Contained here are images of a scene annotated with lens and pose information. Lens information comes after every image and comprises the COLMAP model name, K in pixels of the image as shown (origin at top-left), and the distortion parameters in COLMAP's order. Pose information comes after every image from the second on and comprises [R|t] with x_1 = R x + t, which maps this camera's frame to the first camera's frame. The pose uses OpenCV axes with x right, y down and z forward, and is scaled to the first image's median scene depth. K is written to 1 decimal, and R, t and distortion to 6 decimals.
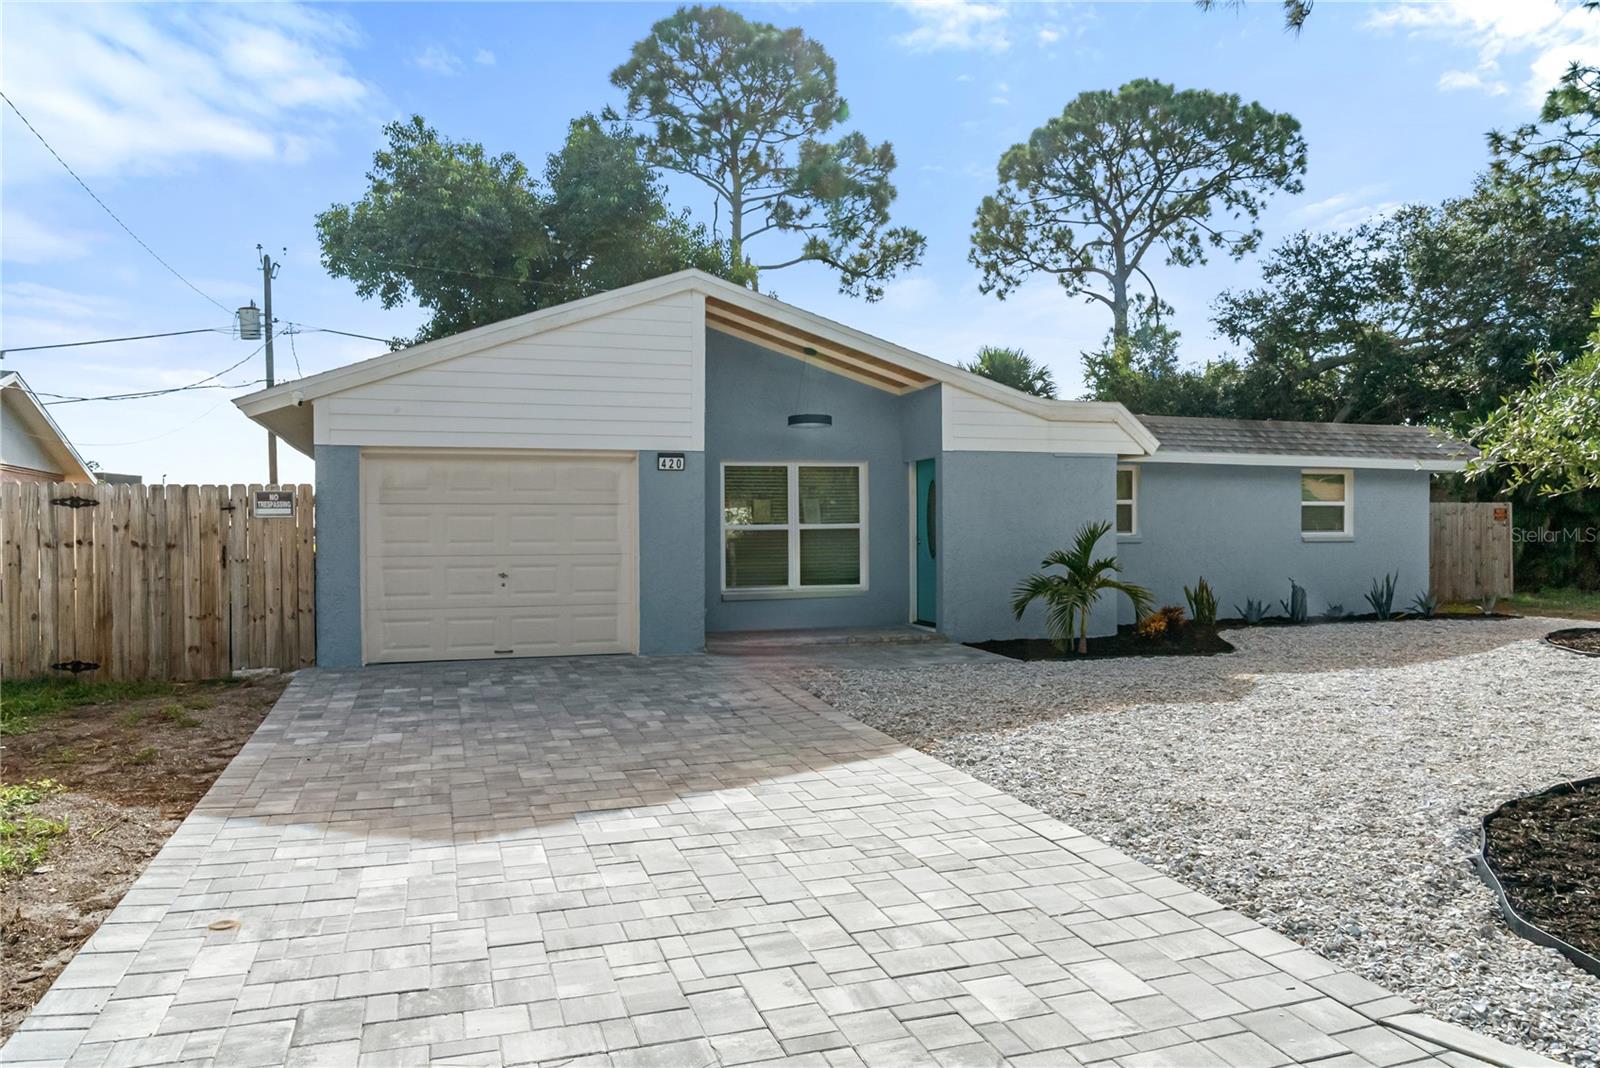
lens RADIAL K [[1085.4, 0, 798.4], [0, 1085.4, 535.4], [0, 0, 1]] dist [-0.023435, 0.006770]
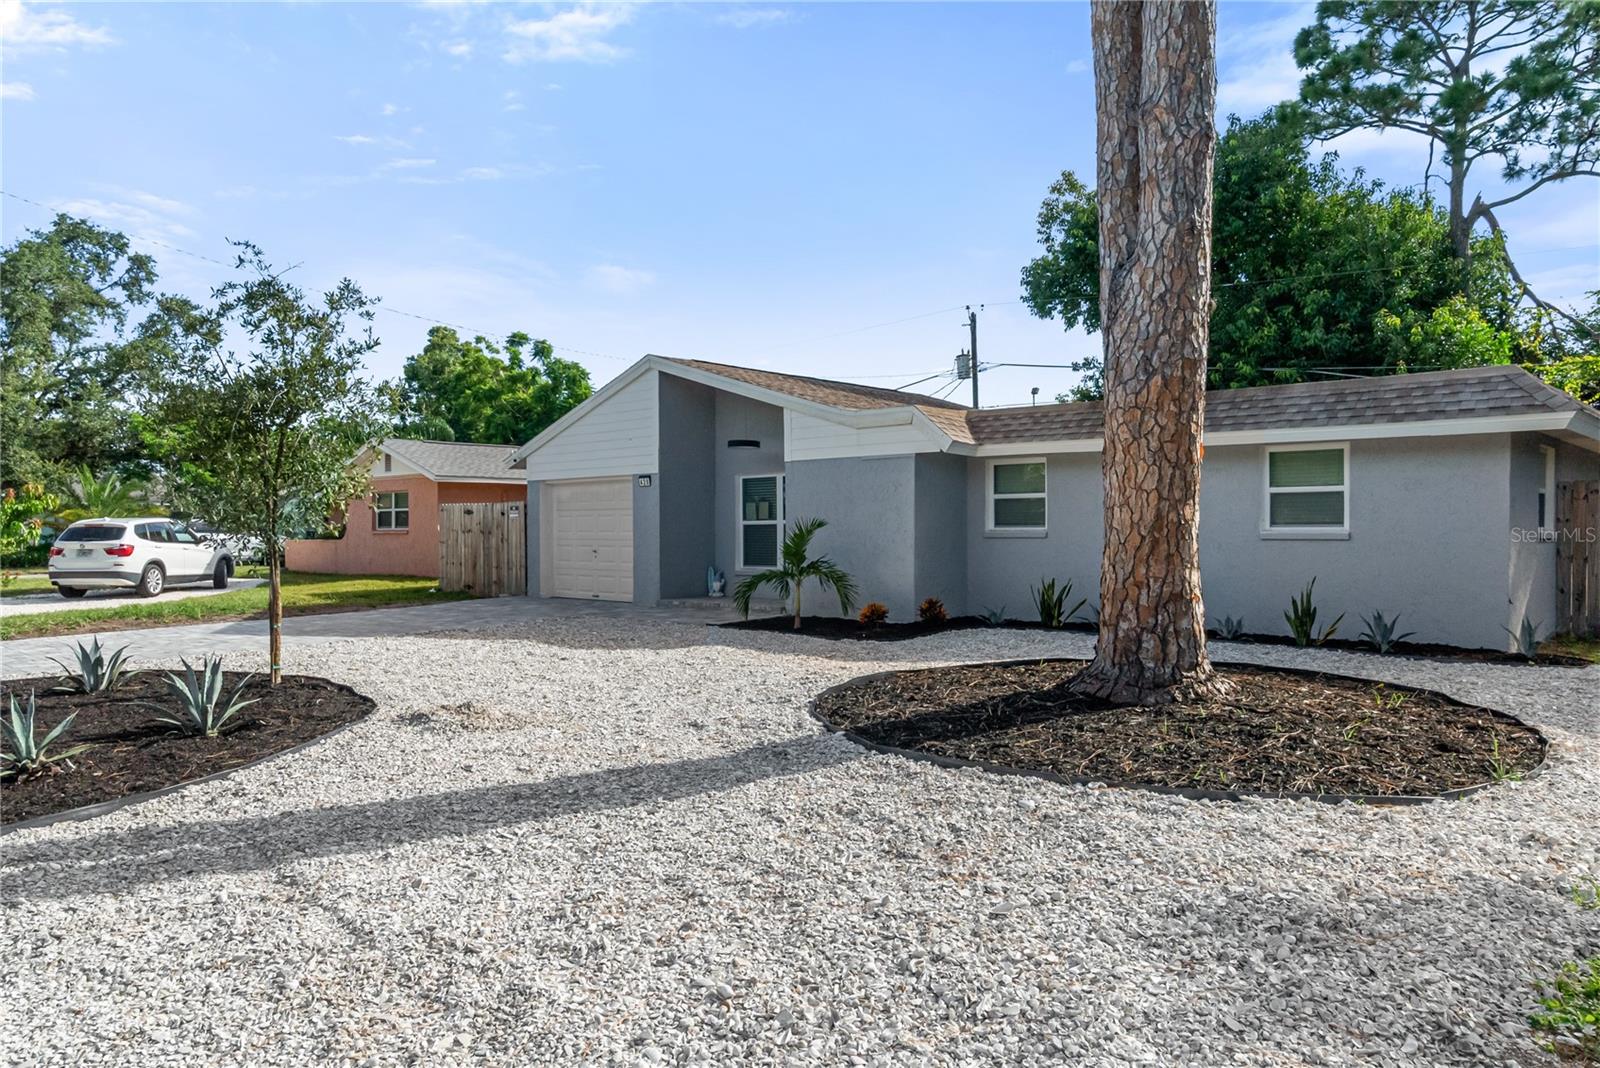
lens RADIAL K [[1085.4, 0, 799.5], [0, 1085.4, 534.8], [0, 0, 1]] dist [-0.023435, 0.006770]
pose [[0.478202, 0.008268, -0.878211, 0.985941], [-0.002522, 0.999964, 0.008041, -0.003022], [0.878246, -0.001630, 0.478206, 0.329165]]
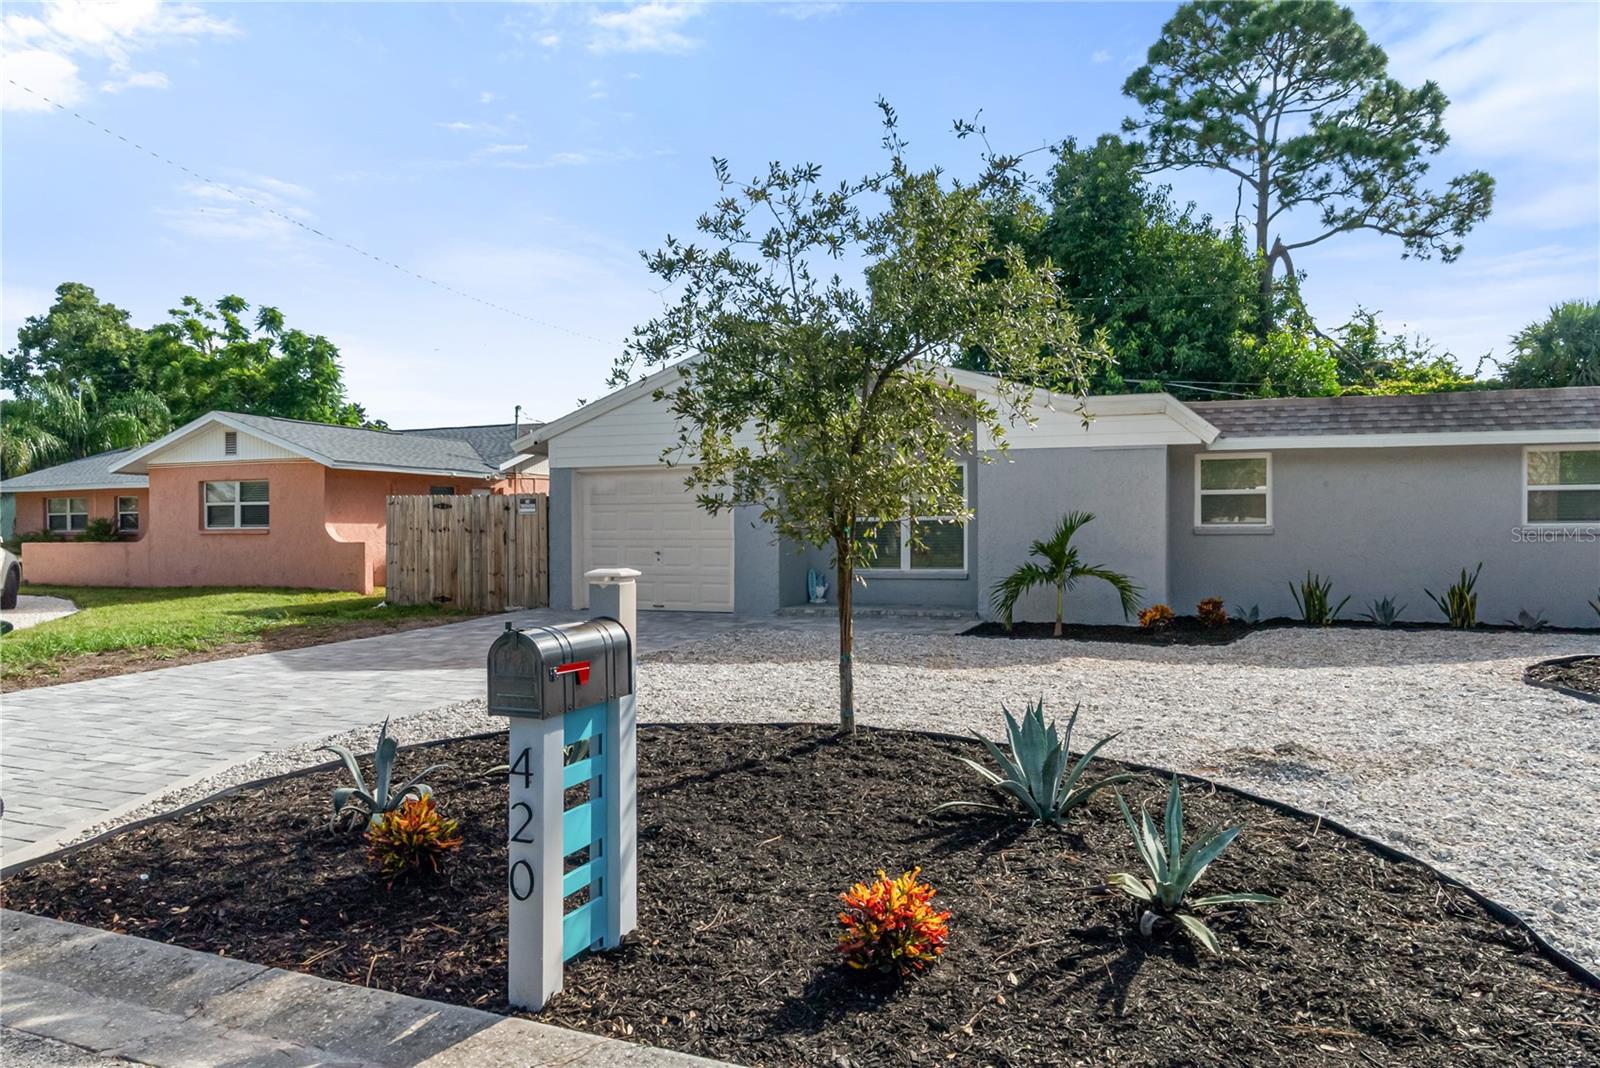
lens RADIAL K [[1085.4, 0, 801.9], [0, 1085.4, 540.4], [0, 0, 1]] dist [-0.023435, 0.006770]
pose [[0.759652, 0.007691, -0.650284, 0.578588], [-0.003363, 0.999963, 0.007898, 0.005707], [0.650321, -0.003813, 0.759650, 0.018058]]
